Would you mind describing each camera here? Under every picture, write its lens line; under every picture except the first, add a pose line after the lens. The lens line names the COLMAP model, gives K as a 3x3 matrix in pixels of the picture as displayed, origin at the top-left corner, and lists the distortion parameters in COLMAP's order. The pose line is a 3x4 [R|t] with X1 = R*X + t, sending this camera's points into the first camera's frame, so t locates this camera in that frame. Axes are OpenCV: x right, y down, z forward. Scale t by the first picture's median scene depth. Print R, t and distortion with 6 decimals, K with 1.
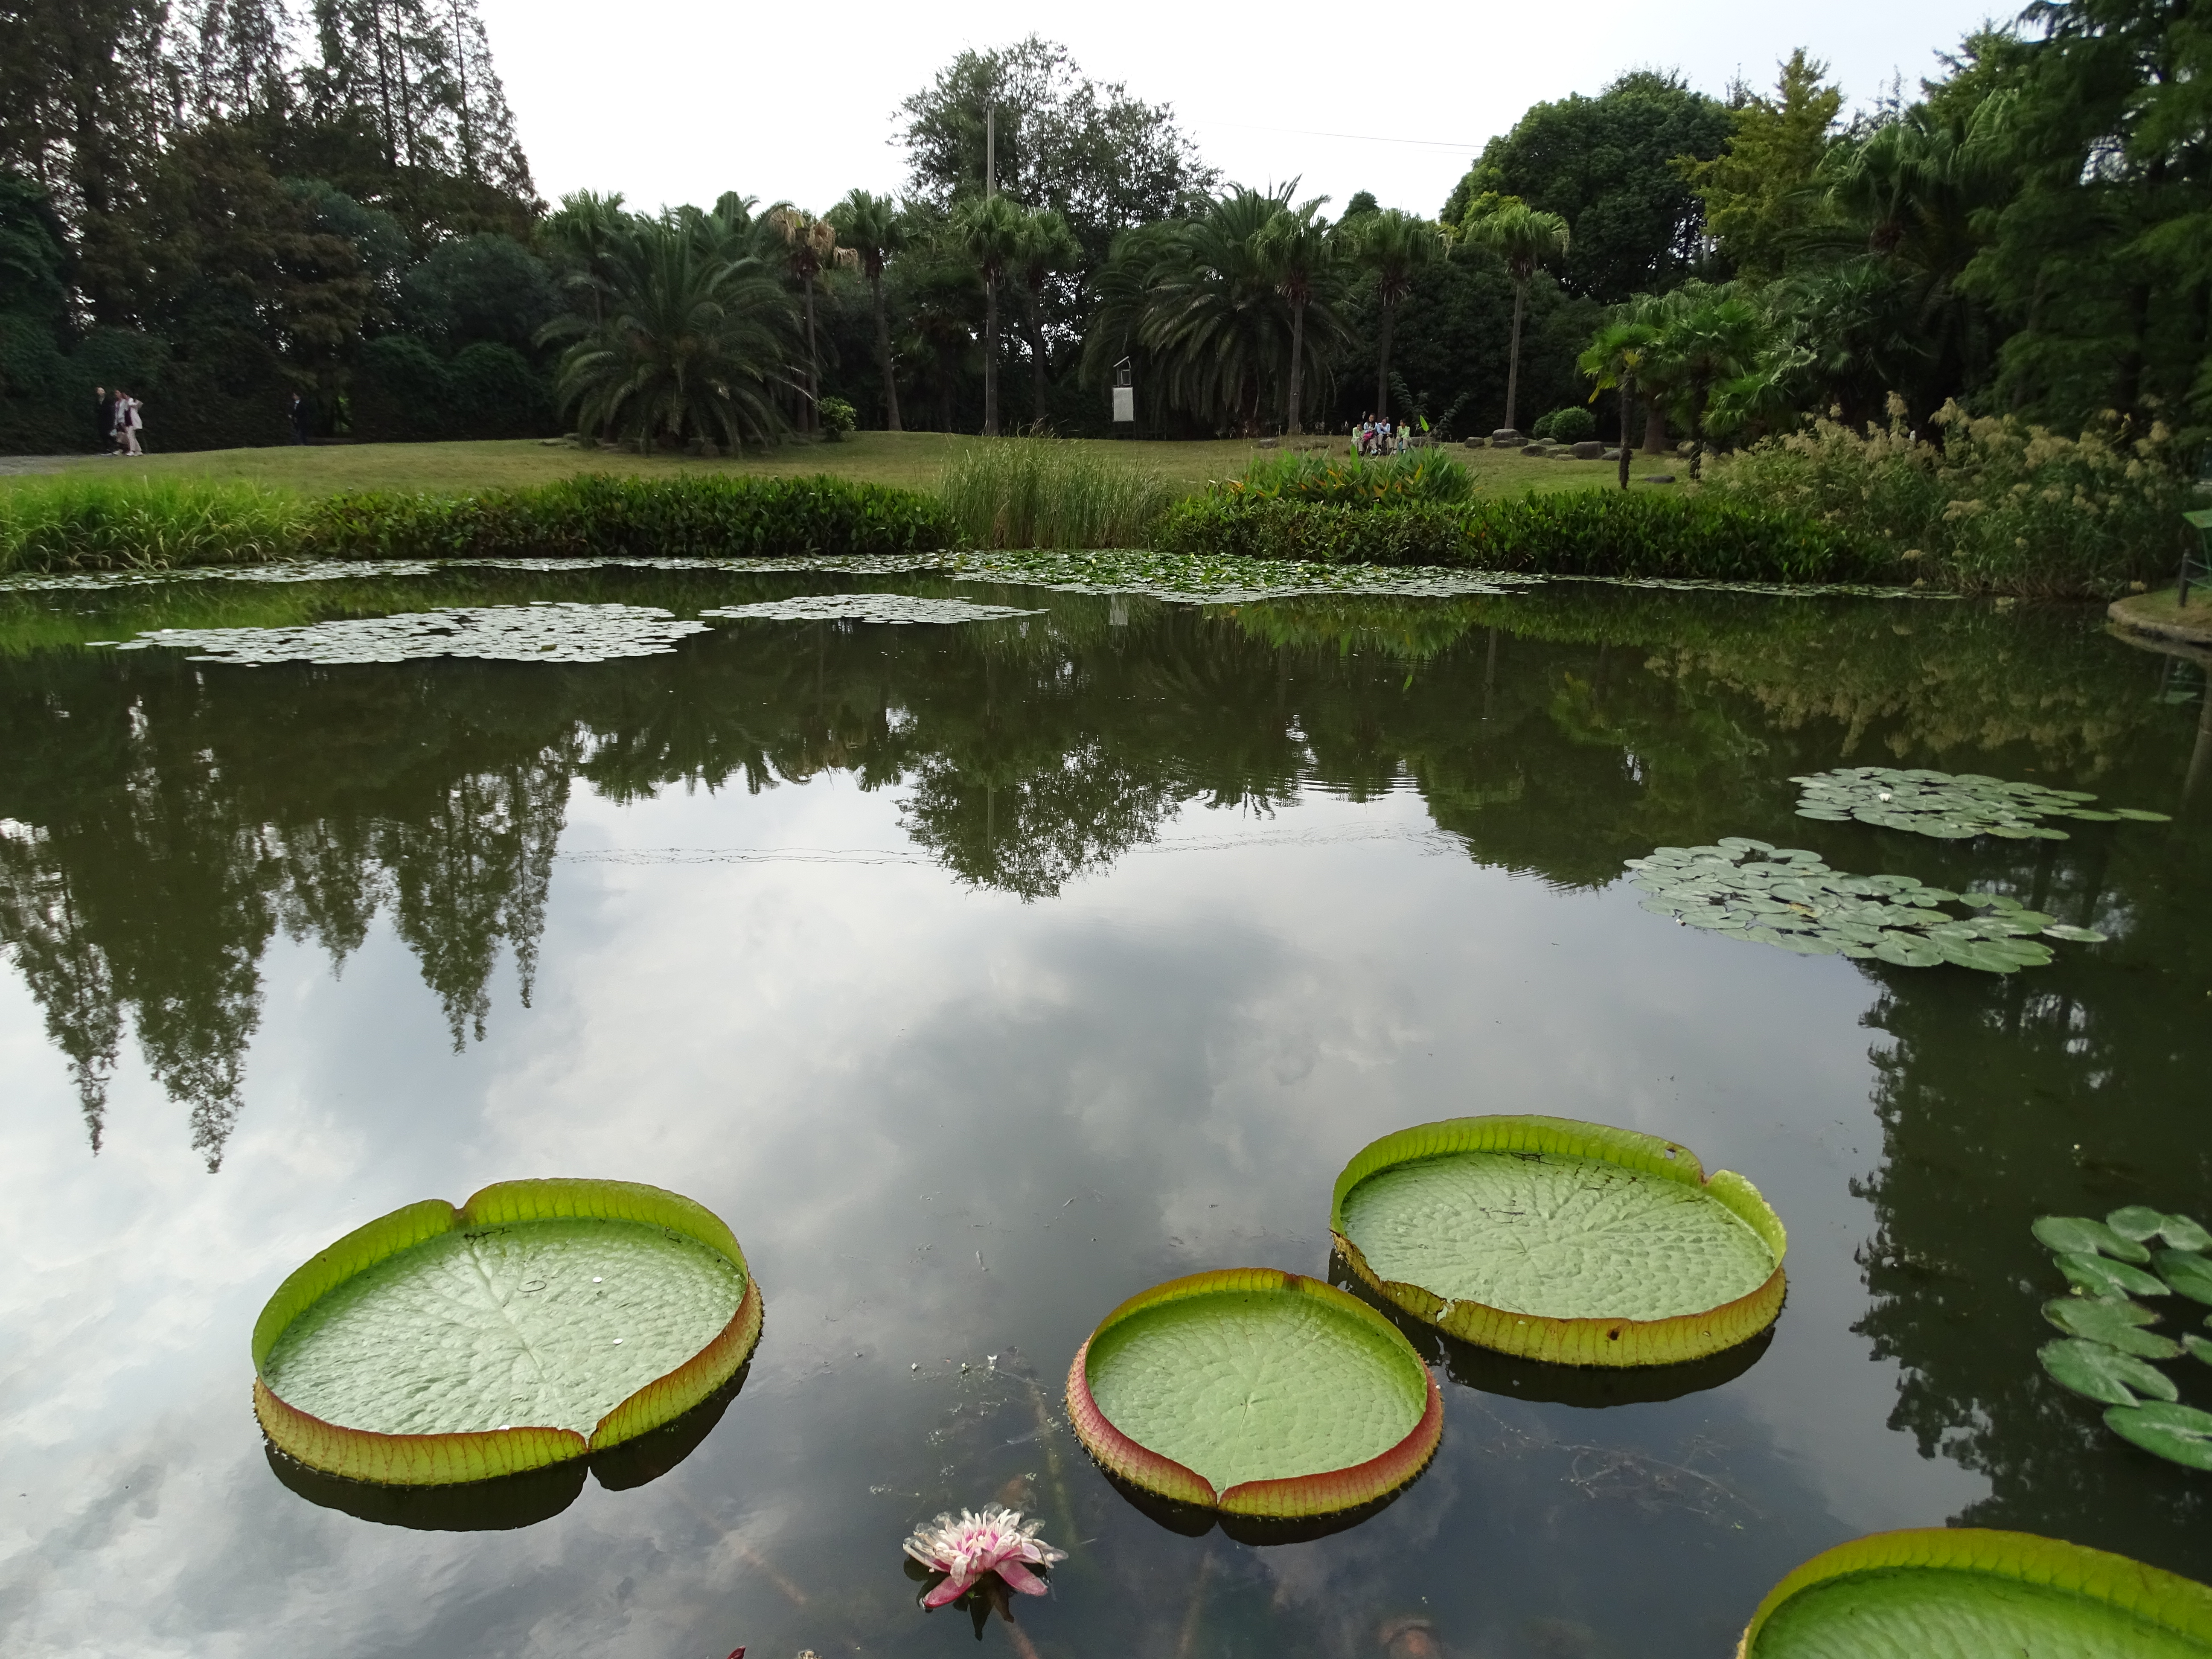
lens RADIAL K [[1603.2, 0, 1106.0], [0, 1603.2, 829.5], [0, 0, 1]] dist [0.056268, -0.044121]
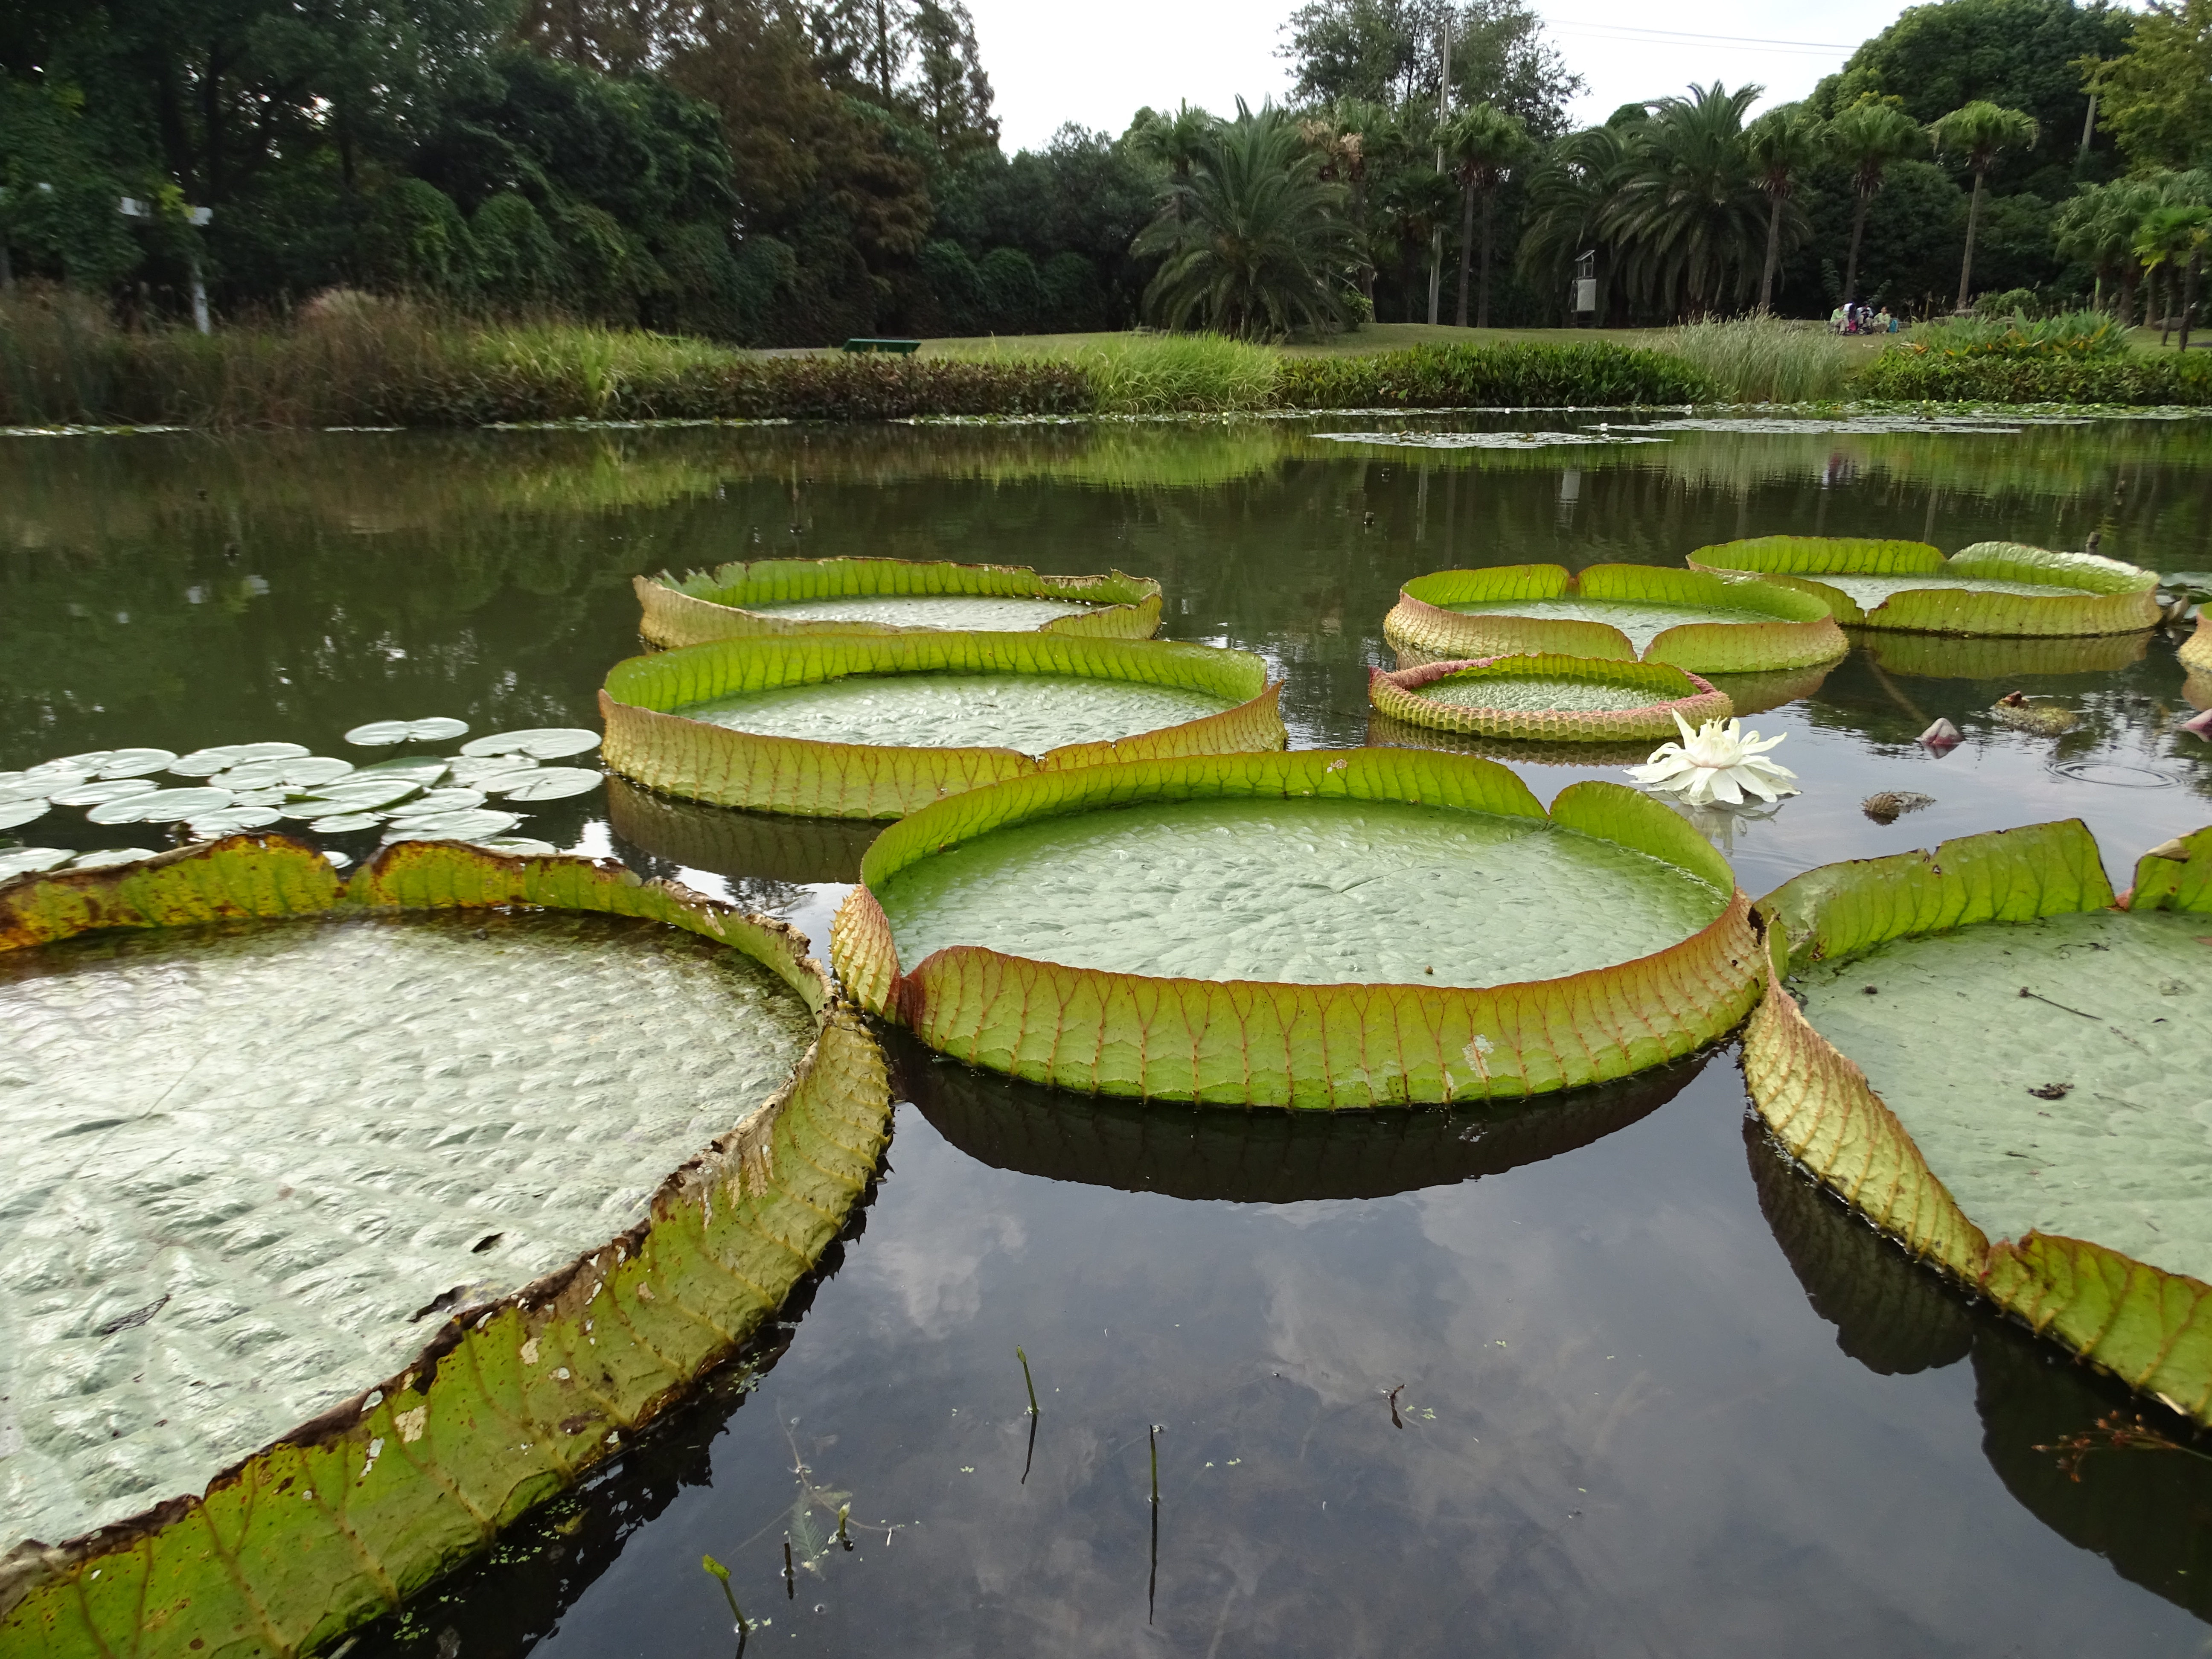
lens RADIAL K [[1621.0, 0, 1106.0], [0, 1621.0, 829.5], [0, 0, 1]] dist [0.032108, -0.030934]
pose [[0.999705, -0.008263, -0.022819, -0.276784], [0.009230, 0.999050, 0.042595, 0.044511], [0.022445, -0.042793, 0.998832, -0.115485]]
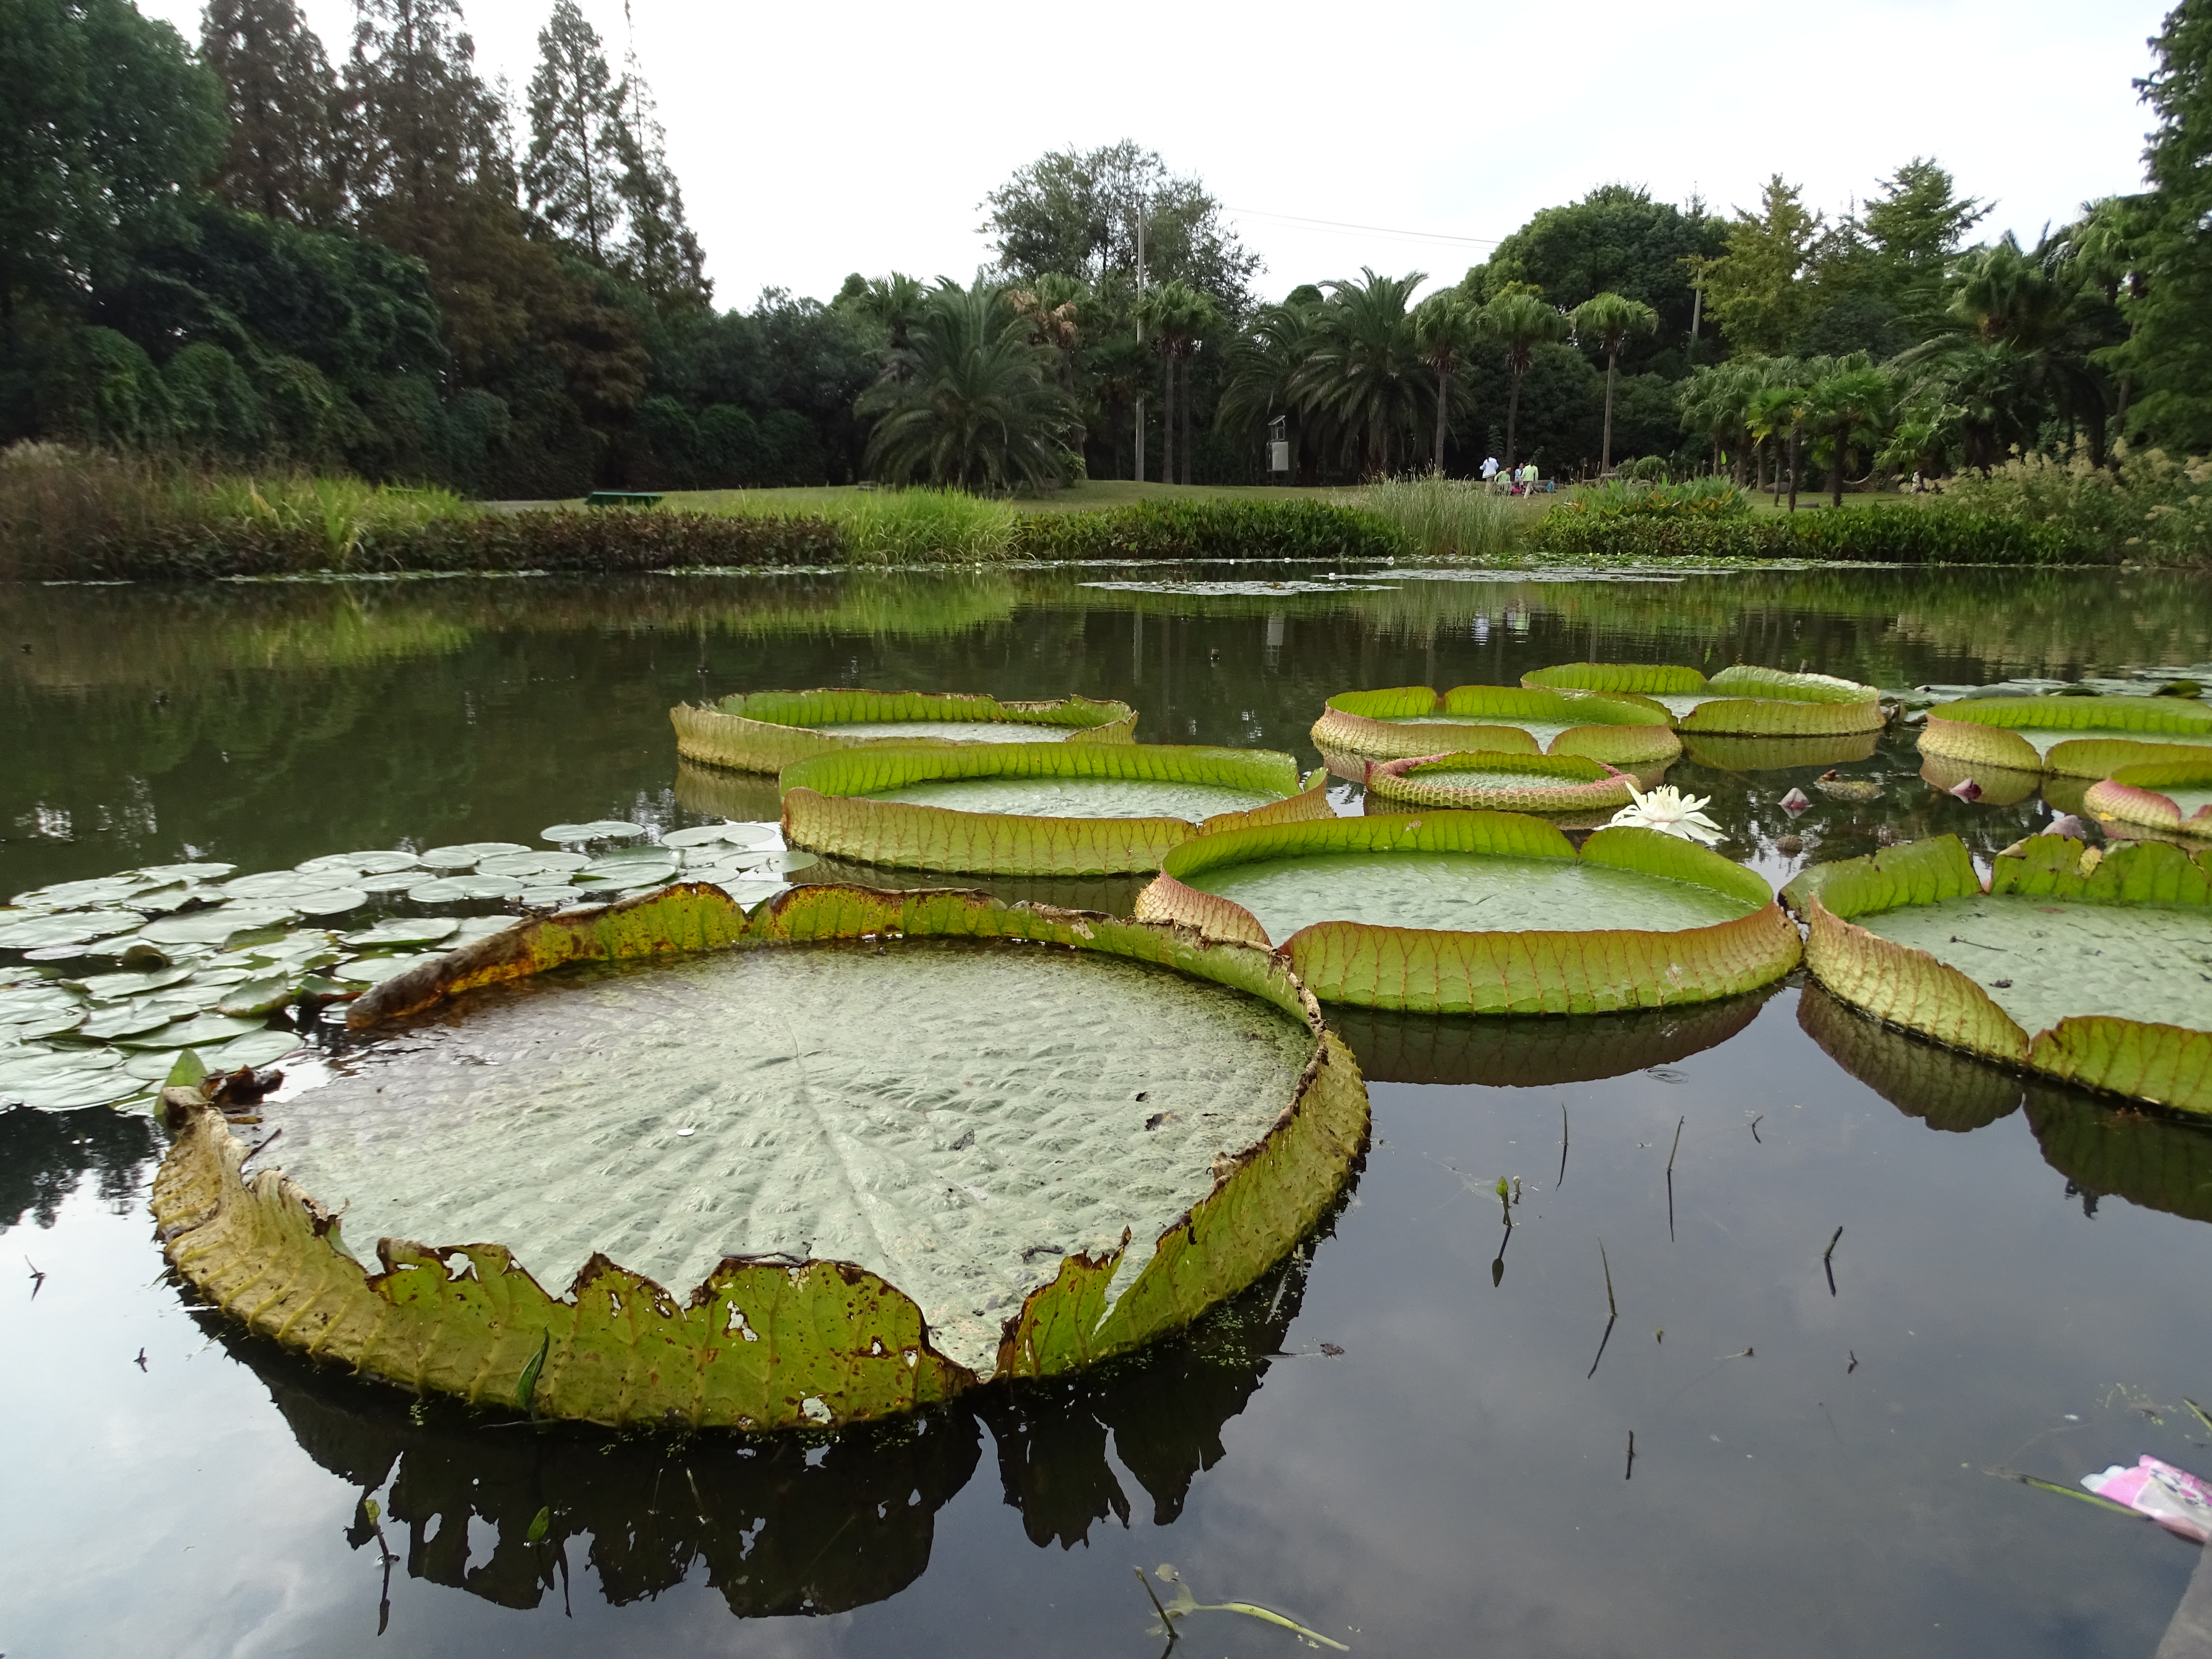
lens RADIAL K [[1635.7, 0, 1106.0], [0, 1635.7, 829.5], [0, 0, 1]] dist [0.003471, -0.002097]
pose [[0.987132, -0.040449, 0.154705, -0.292096], [0.047527, 0.997973, -0.042325, 0.046938], [-0.152679, 0.049133, 0.987054, -0.127709]]
